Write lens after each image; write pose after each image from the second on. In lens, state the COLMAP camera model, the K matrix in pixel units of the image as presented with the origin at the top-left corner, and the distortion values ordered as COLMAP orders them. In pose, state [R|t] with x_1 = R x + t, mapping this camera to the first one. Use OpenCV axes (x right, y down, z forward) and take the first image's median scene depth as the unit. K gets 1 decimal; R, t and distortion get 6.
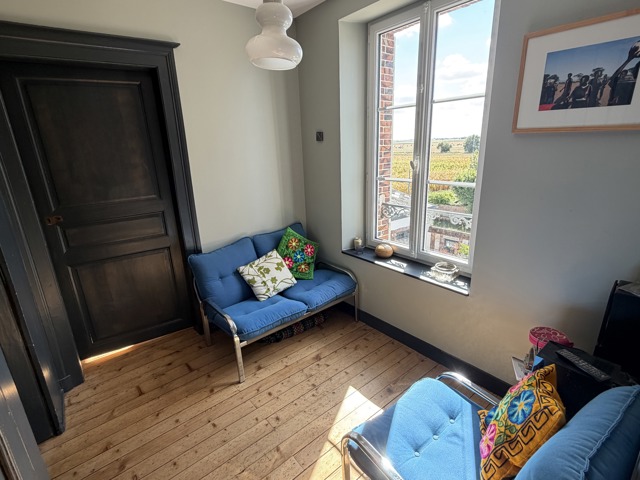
lens RADIAL K [[324.6, 0, 323.5], [0, 324.6, 241.6], [0, 0, 1]] dist [-0.007331, -0.001426]
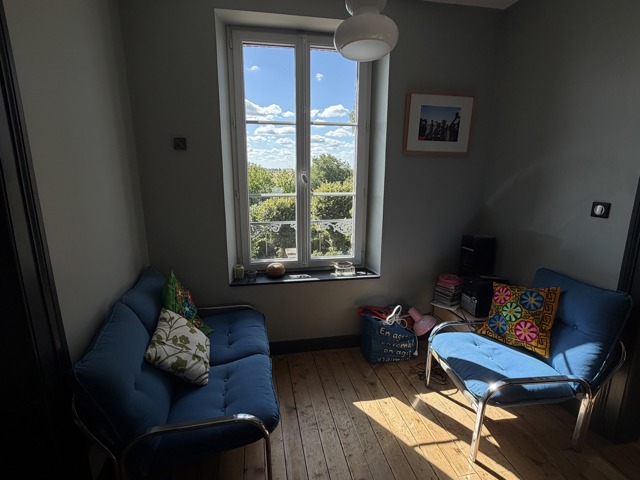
lens RADIAL K [[324.6, 0, 321.1], [0, 324.6, 238.5], [0, 0, 1]] dist [-0.007331, -0.001426]
pose [[0.471853, -0.149569, 0.868898, -0.669288], [0.234625, 0.971272, 0.039778, -0.077965], [-0.849886, 0.185096, 0.493390, 0.482951]]
